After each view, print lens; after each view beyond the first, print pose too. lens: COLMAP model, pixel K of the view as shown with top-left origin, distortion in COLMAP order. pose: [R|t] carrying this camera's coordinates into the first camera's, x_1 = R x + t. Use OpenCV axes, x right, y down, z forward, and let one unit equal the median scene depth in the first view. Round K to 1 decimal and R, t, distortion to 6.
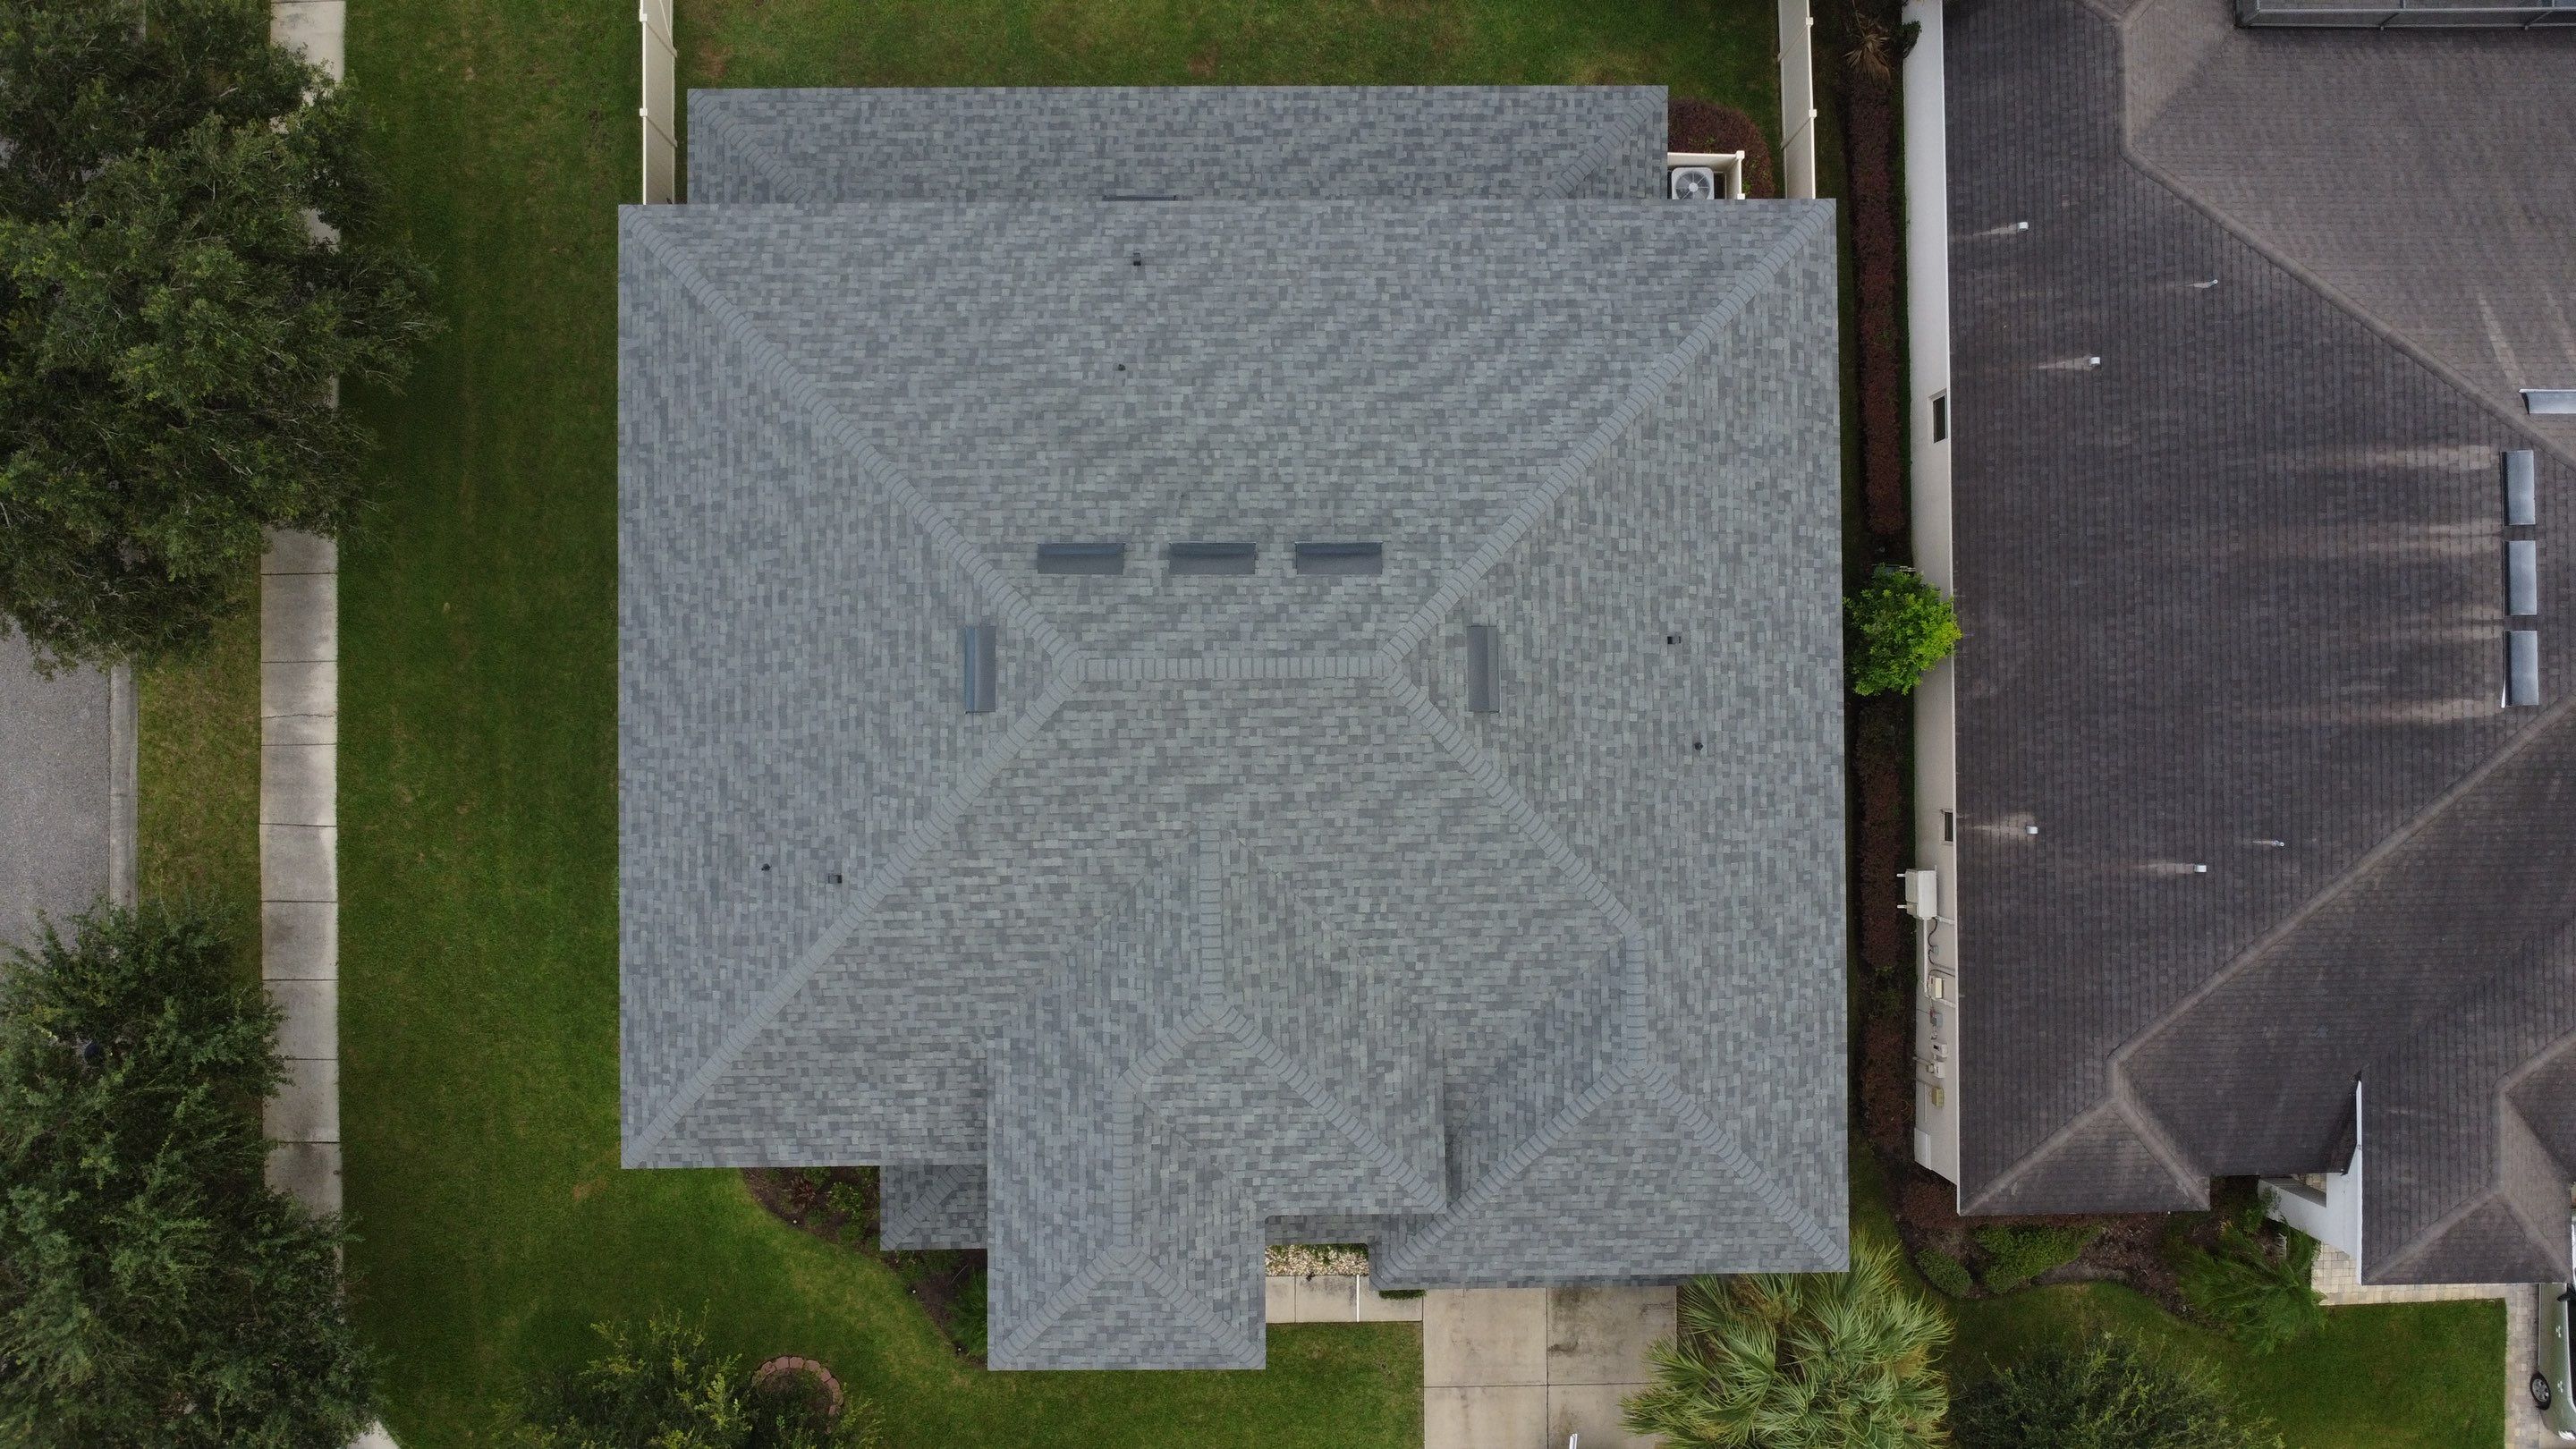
lens RADIAL K [[1869.5, 0, 1281.4], [0, 1869.5, 719.9], [0, 0, 1]] dist [-0.029261, -0.005448]
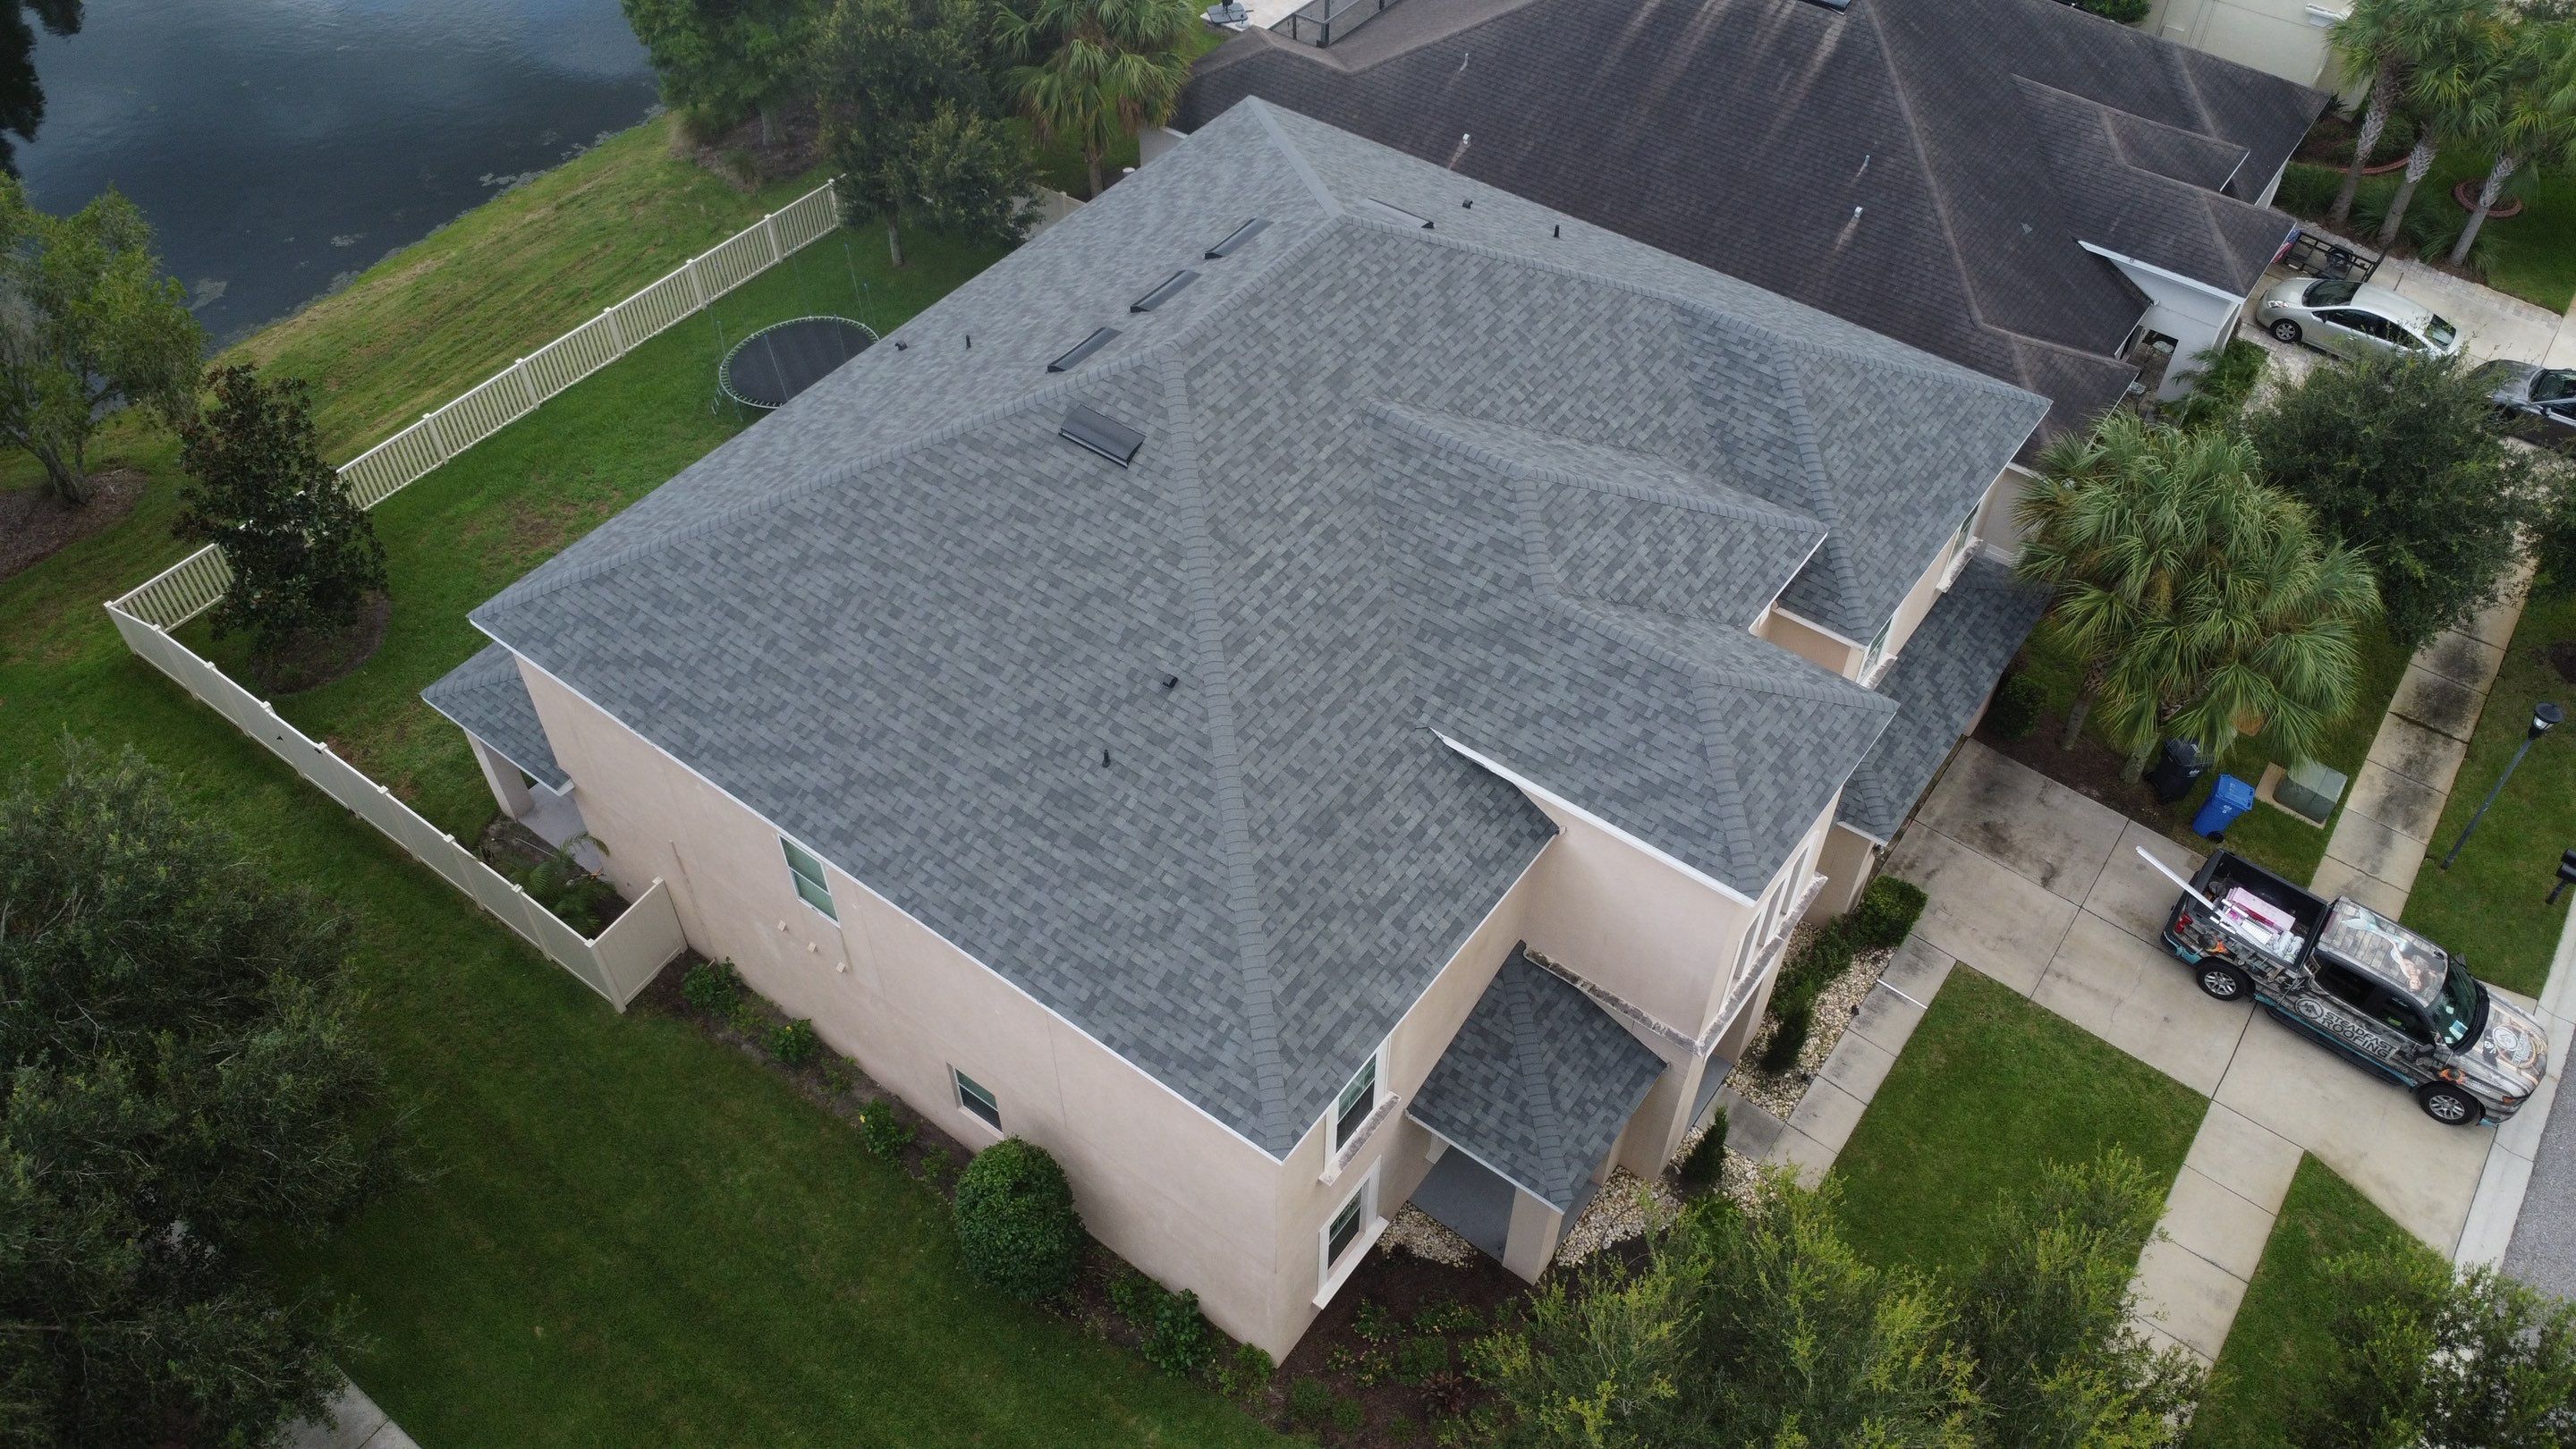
lens RADIAL K [[1869.5, 0, 1280.9], [0, 1869.5, 724.8], [0, 0, 1]] dist [-0.029261, -0.005448]
pose [[0.603959, -0.592902, 0.532636, -0.638772], [0.797006, 0.452435, -0.400105, 0.452987], [-0.003760, 0.666161, 0.745798, 0.330116]]
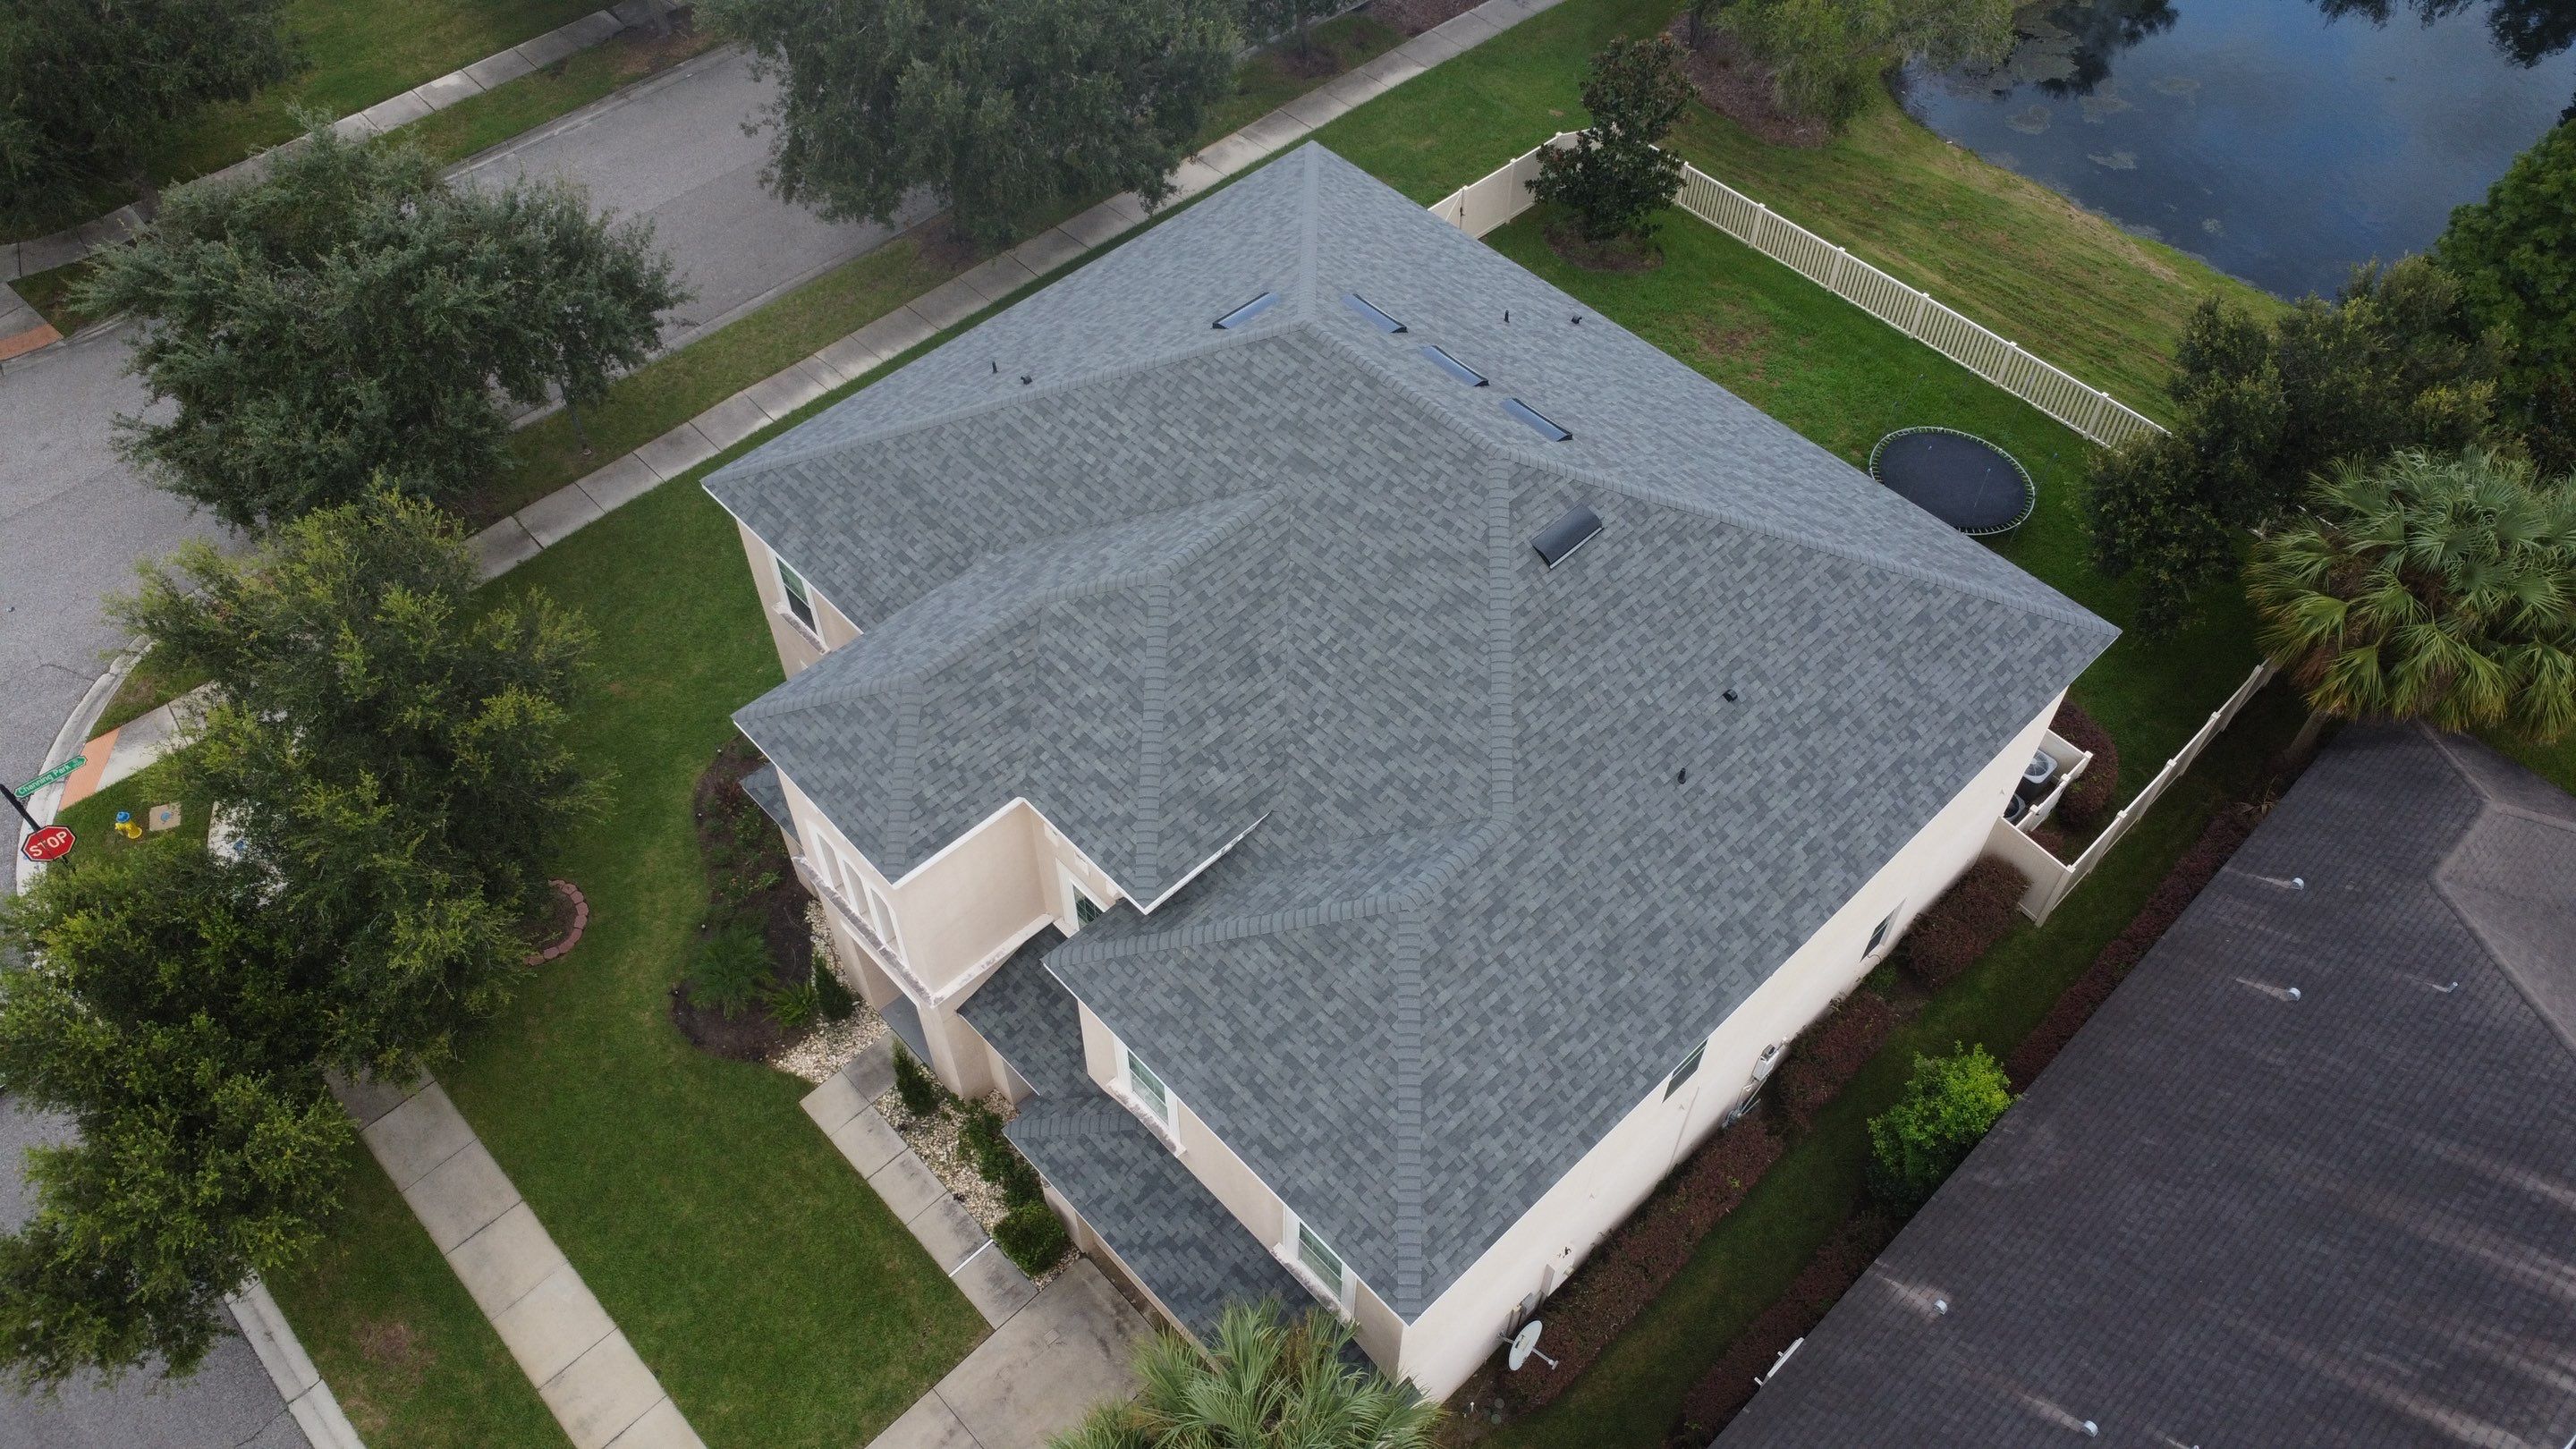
lens RADIAL K [[1869.5, 0, 1281.9], [0, 1869.5, 726.0], [0, 0, 1]] dist [-0.029261, -0.005448]
pose [[0.682321, 0.559077, -0.471033, 0.499026], [-0.730797, 0.538685, -0.419231, 0.531231], [0.019356, 0.630279, 0.776127, 0.218542]]
